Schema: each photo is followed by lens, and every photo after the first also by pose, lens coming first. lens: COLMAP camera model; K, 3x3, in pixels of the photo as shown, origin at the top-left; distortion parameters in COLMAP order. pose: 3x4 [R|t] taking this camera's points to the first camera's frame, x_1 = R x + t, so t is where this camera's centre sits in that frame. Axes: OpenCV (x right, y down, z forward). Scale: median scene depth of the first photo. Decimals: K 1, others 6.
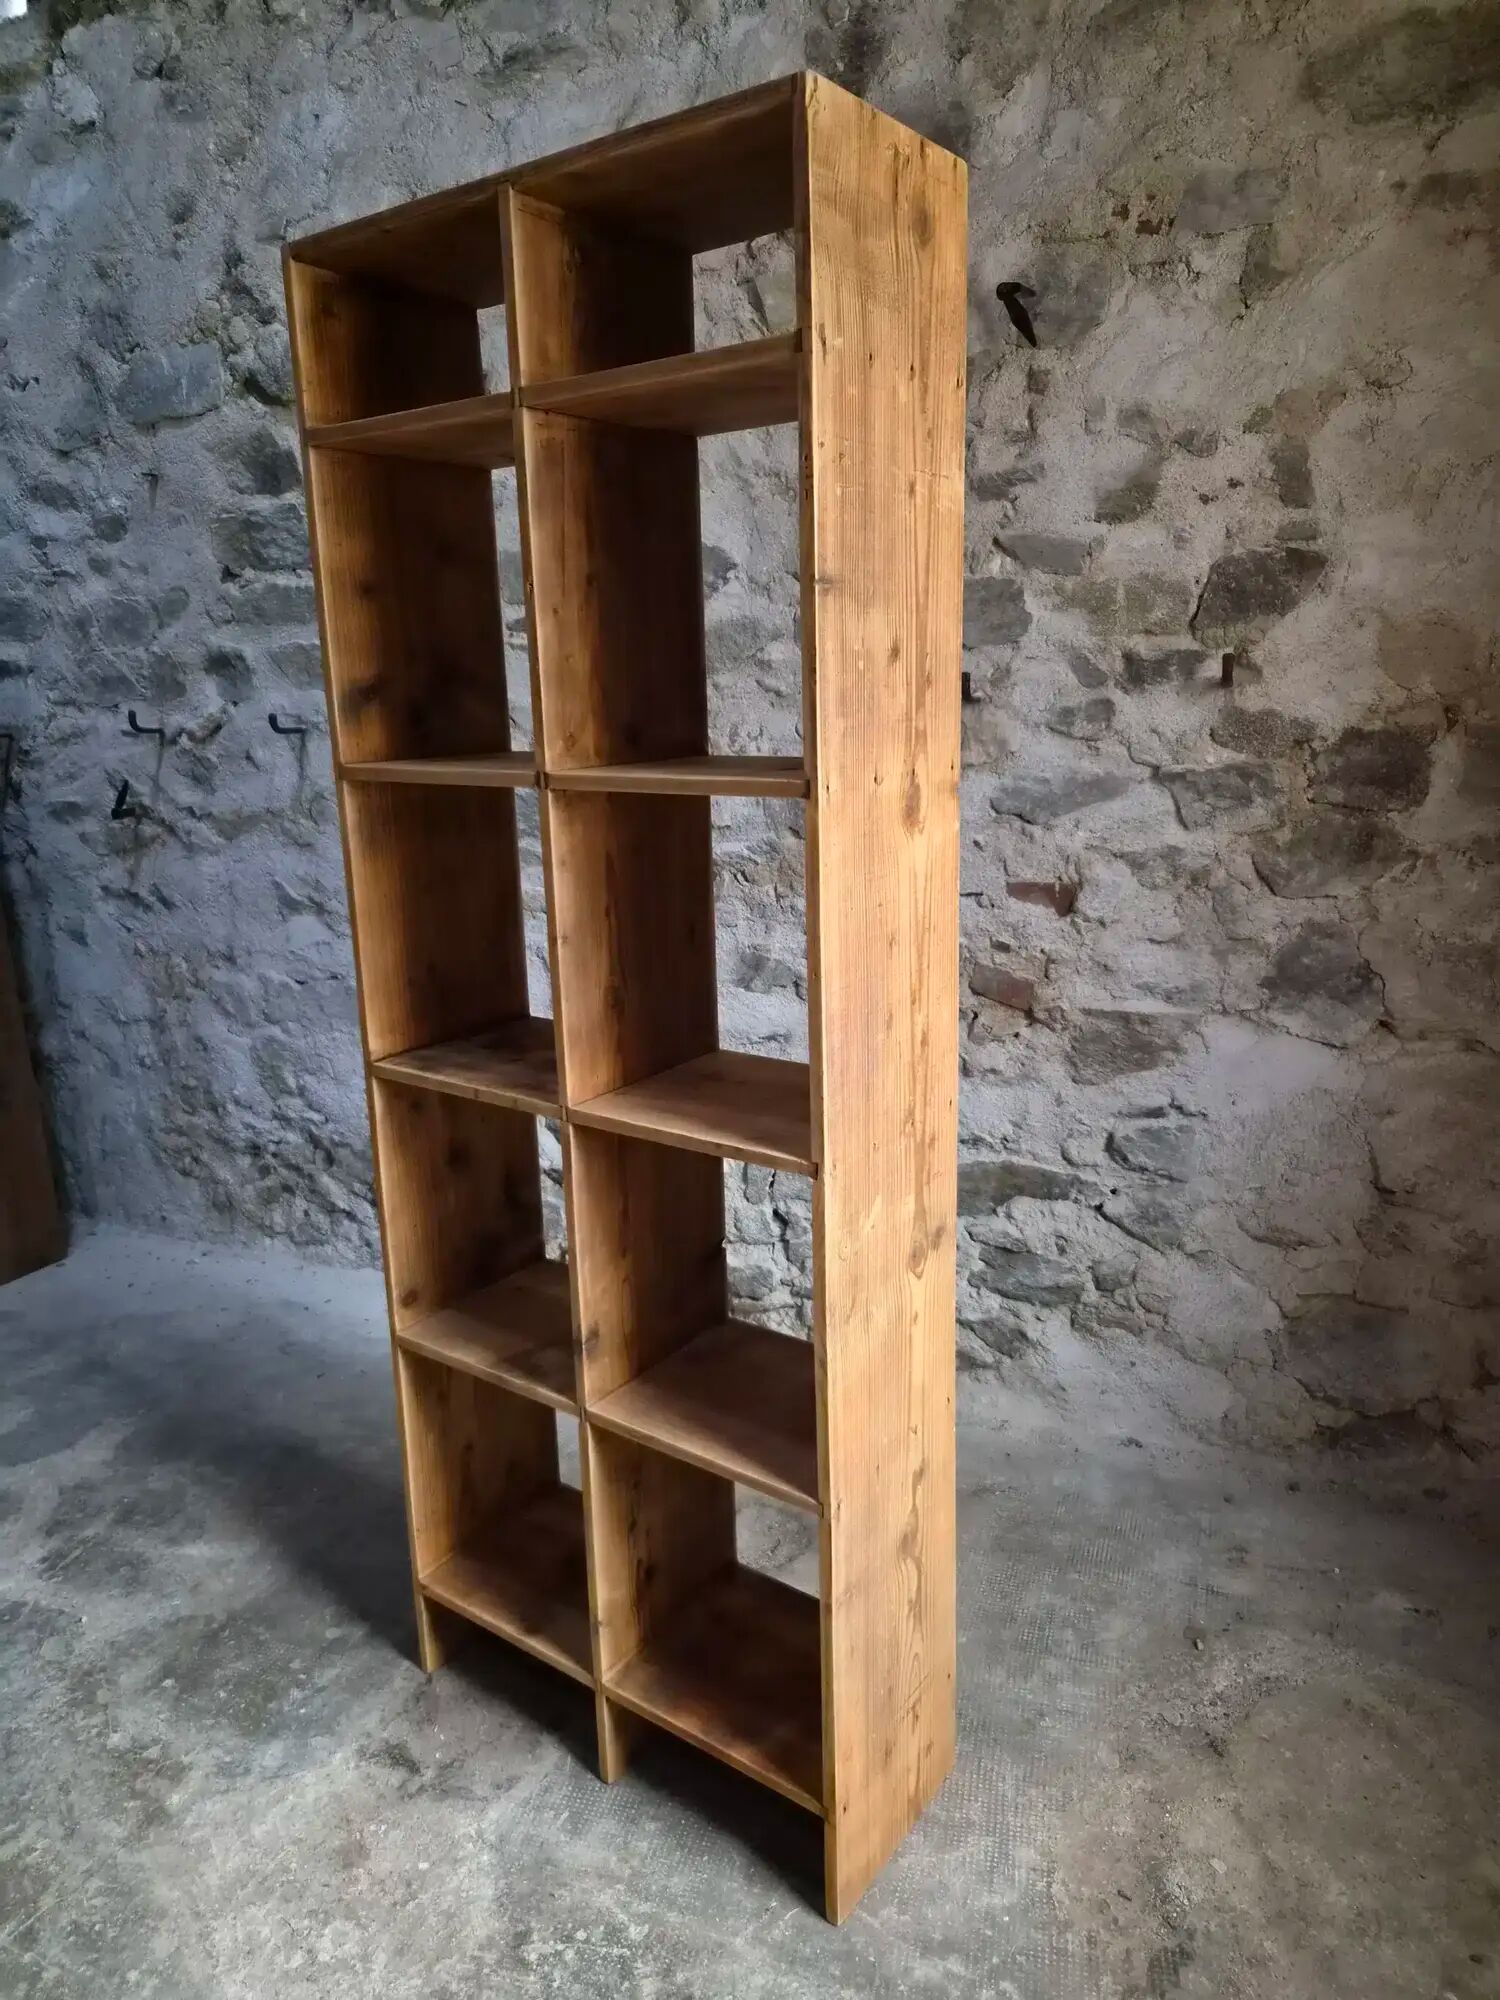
lens RADIAL K [[1348.1, 0, 748.8], [0, 1348.1, 990.1], [0, 0, 1]] dist [0.068390, -0.053689]
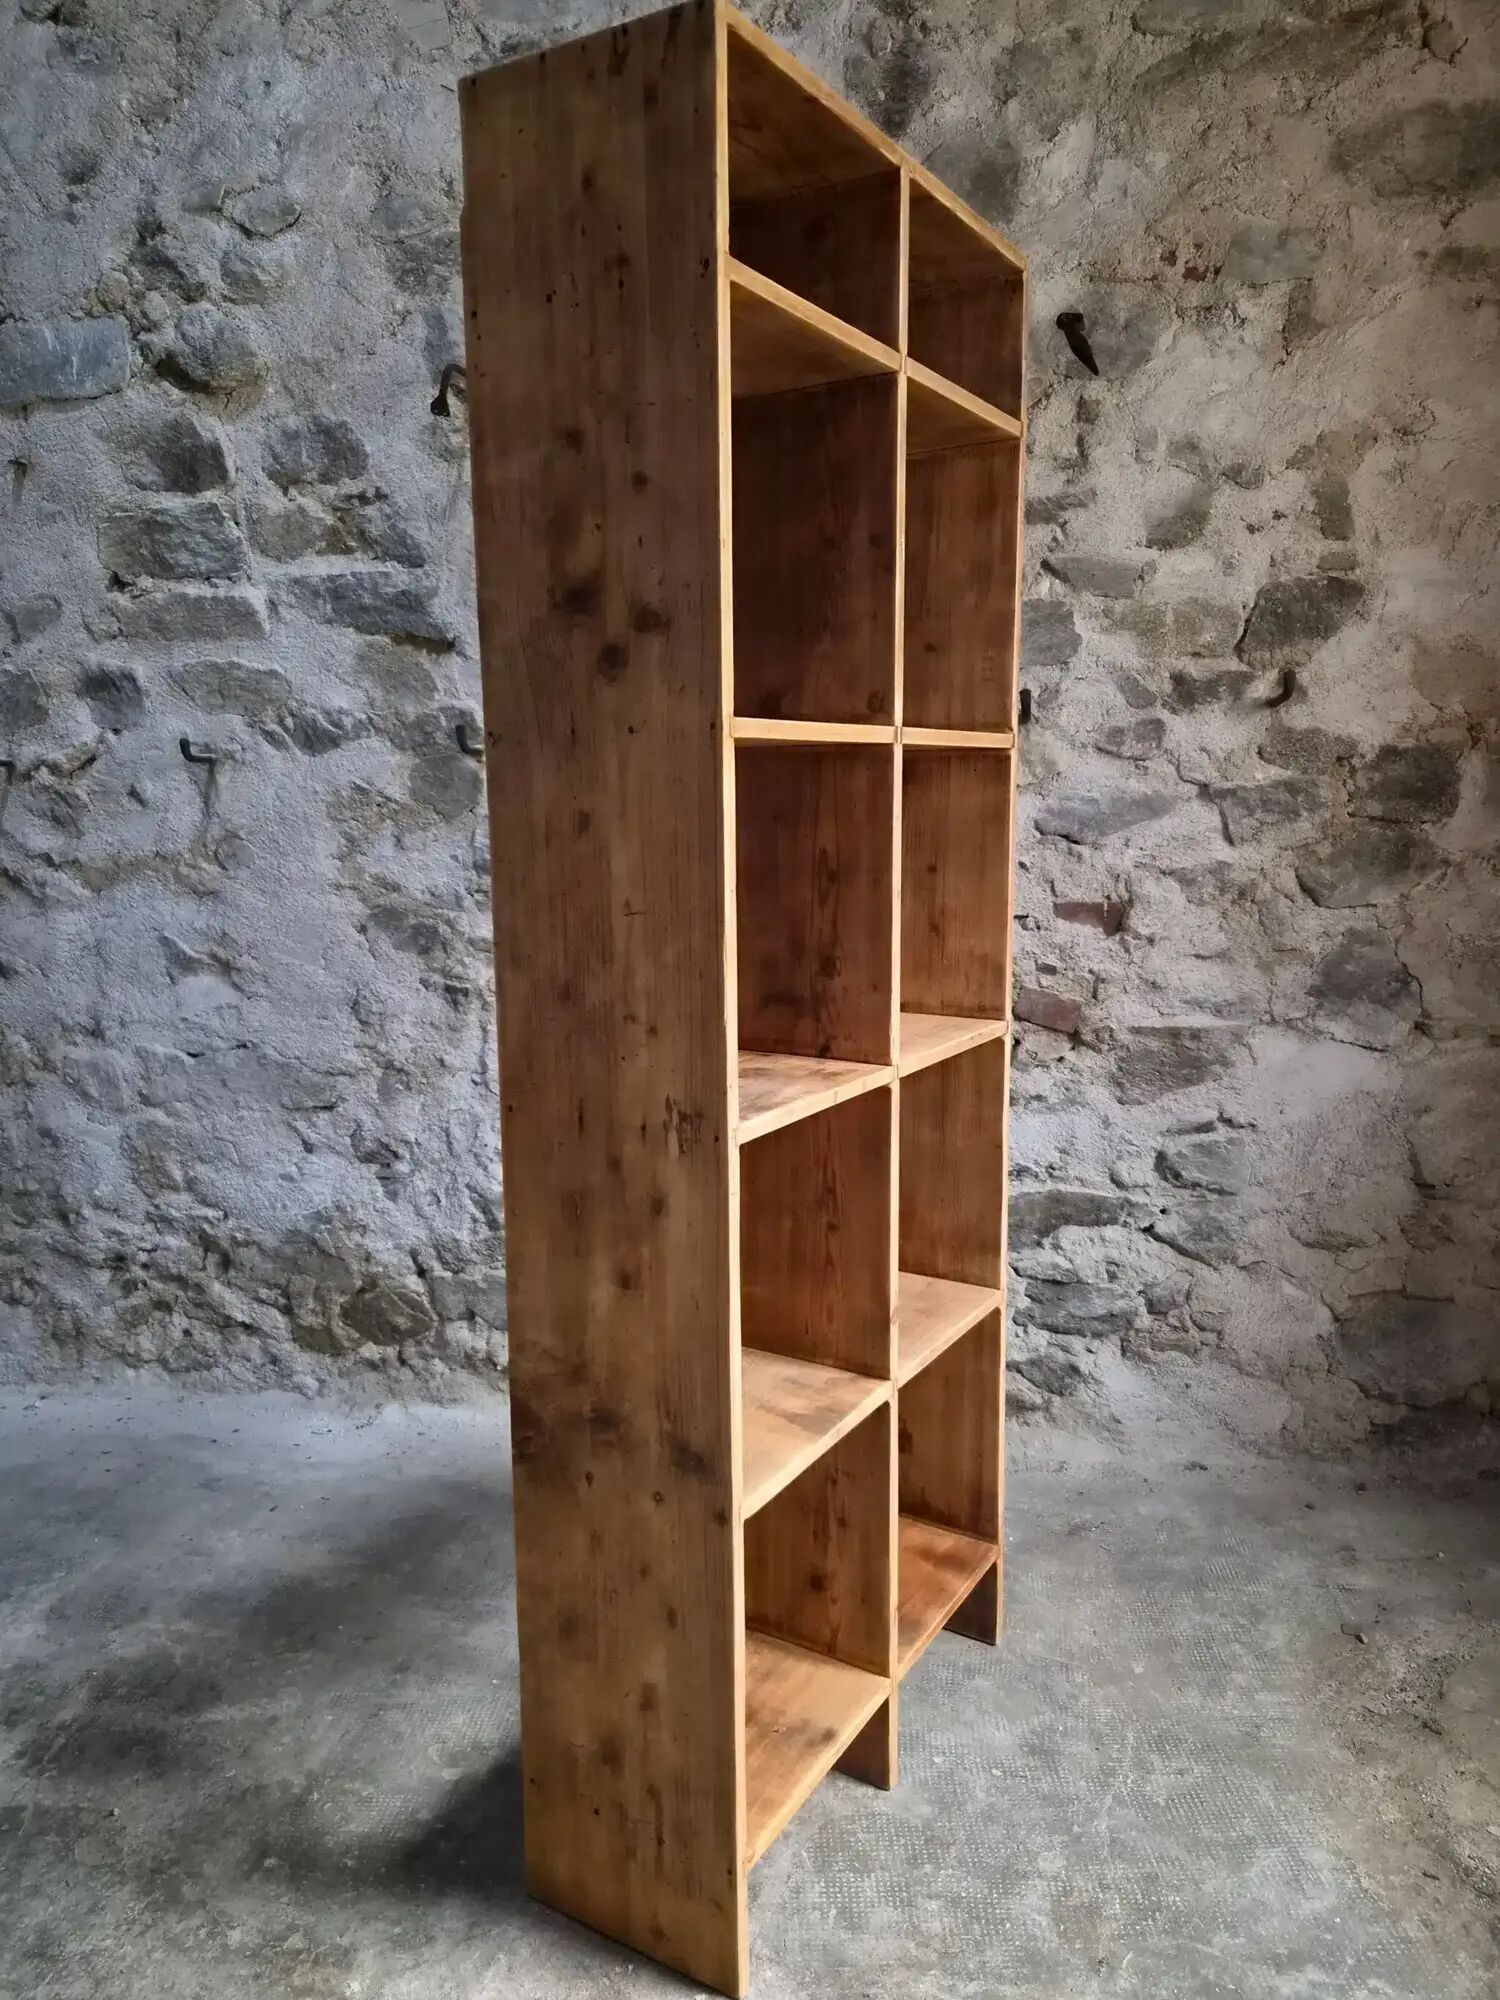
lens RADIAL K [[1413.8, 0, 763.4], [0, 1413.8, 1011.2], [0, 0, 1]] dist [0.071272, -0.054603]
pose [[0.966668, -0.026944, 0.254613, -0.296980], [0.046480, 0.996391, -0.071027, 0.066599], [-0.251781, 0.080494, 0.964431, 0.054794]]
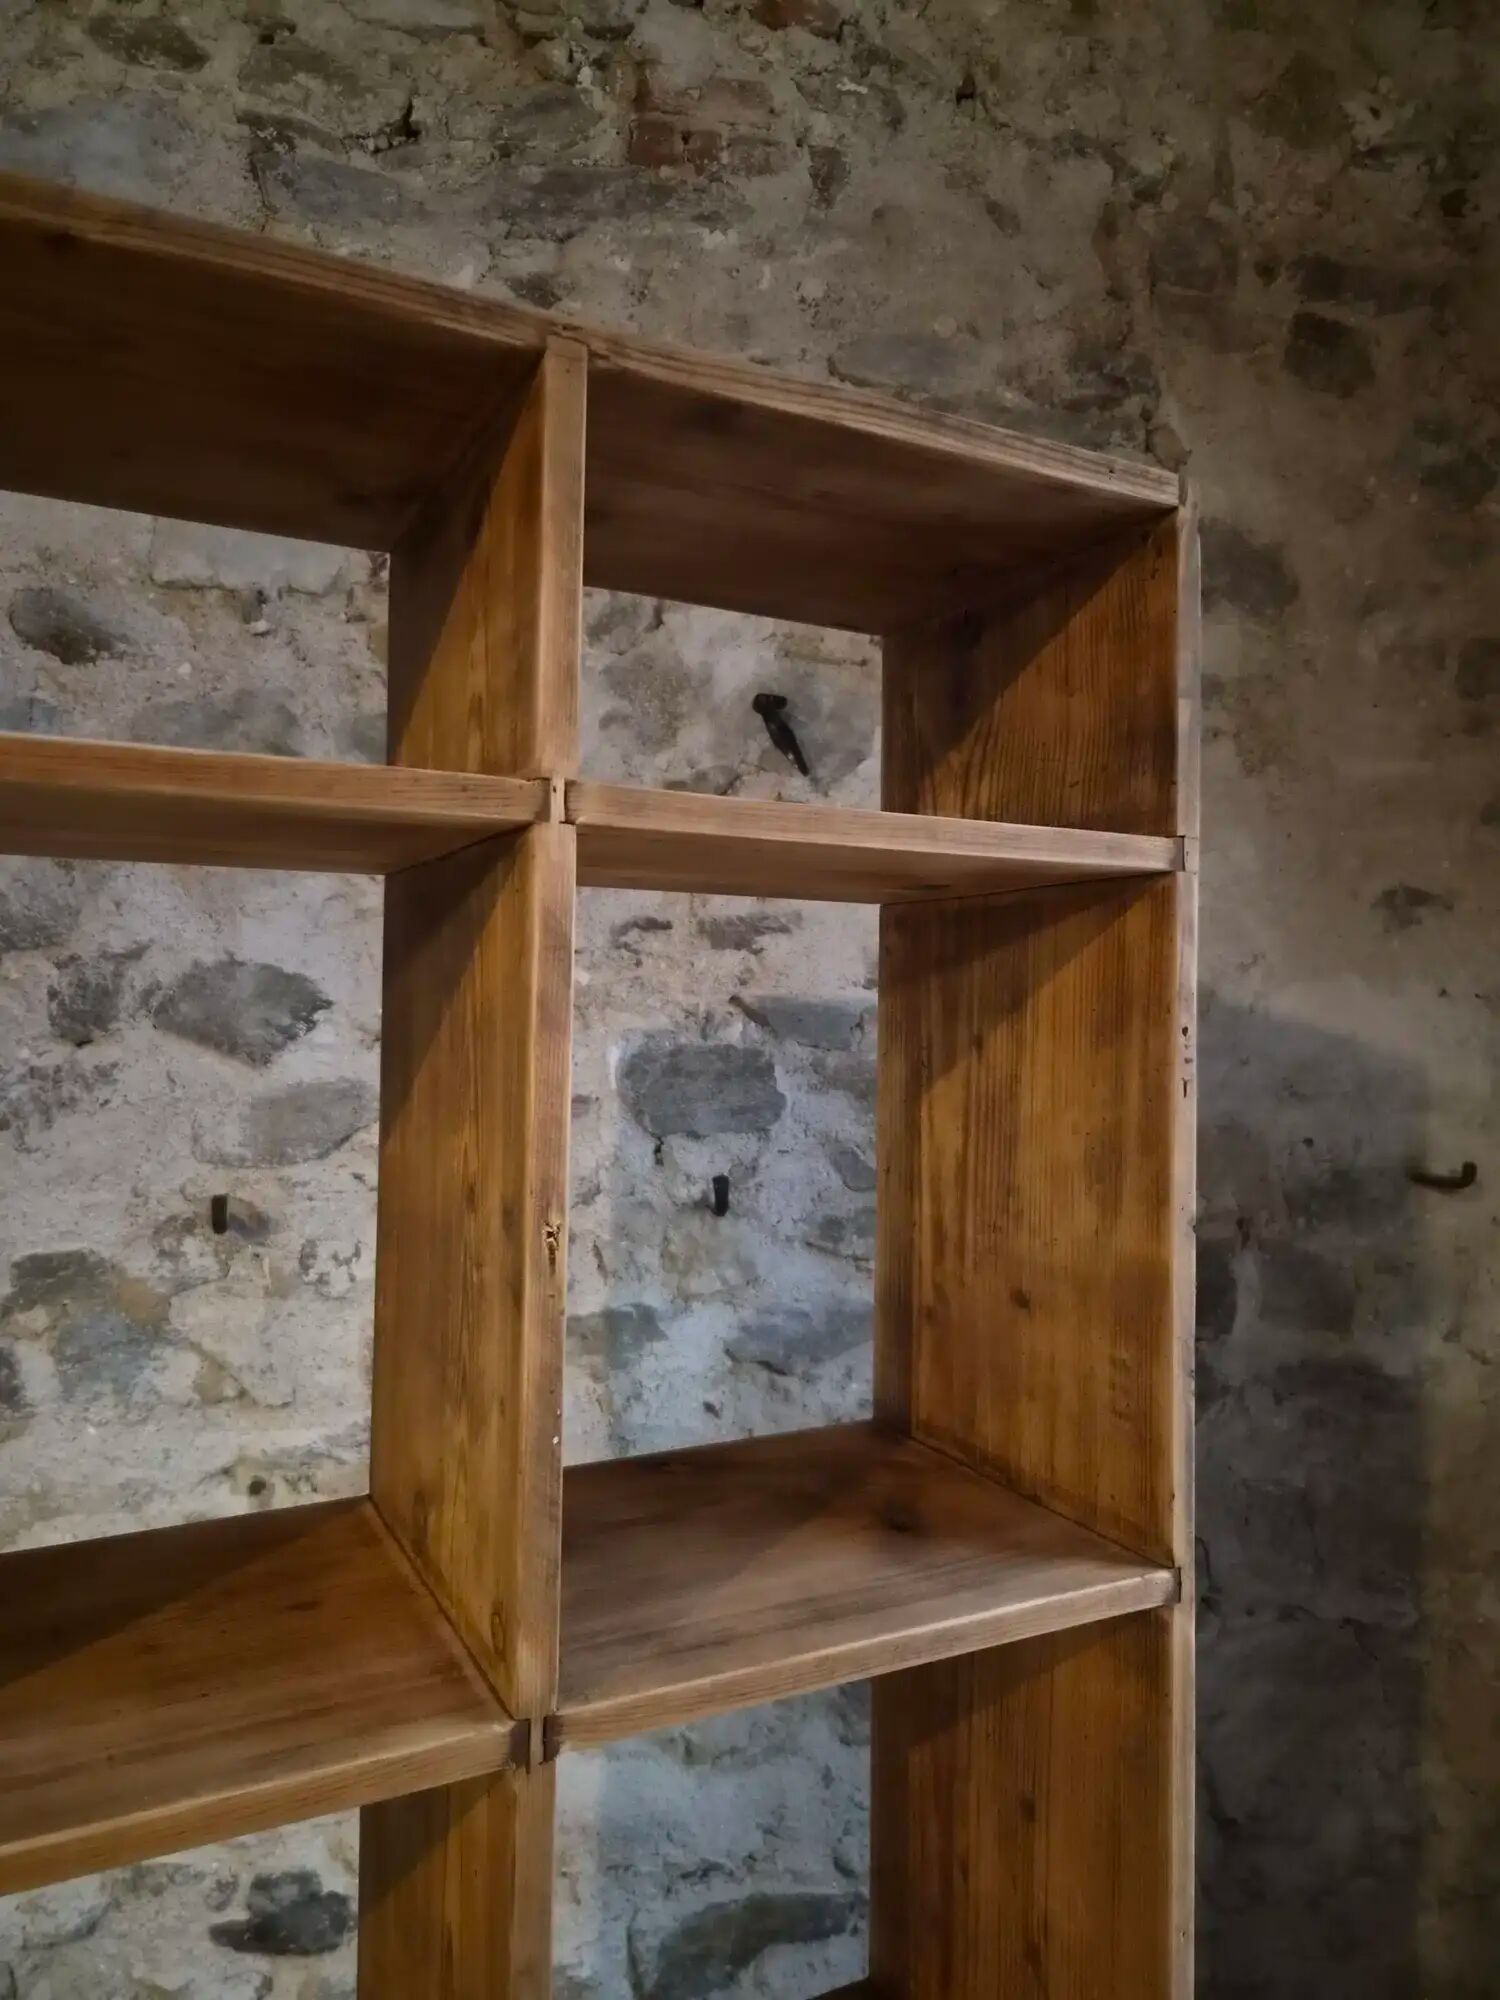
lens RADIAL K [[1380.1, 0, 754.2], [0, 1380.1, 997.6], [0, 0, 1]] dist [0.064000, -0.053336]
pose [[0.825552, 0.044293, 0.562585, -0.235925], [0.098335, 0.970372, -0.220698, -0.160980], [-0.555692, 0.237519, 0.796738, 0.382848]]
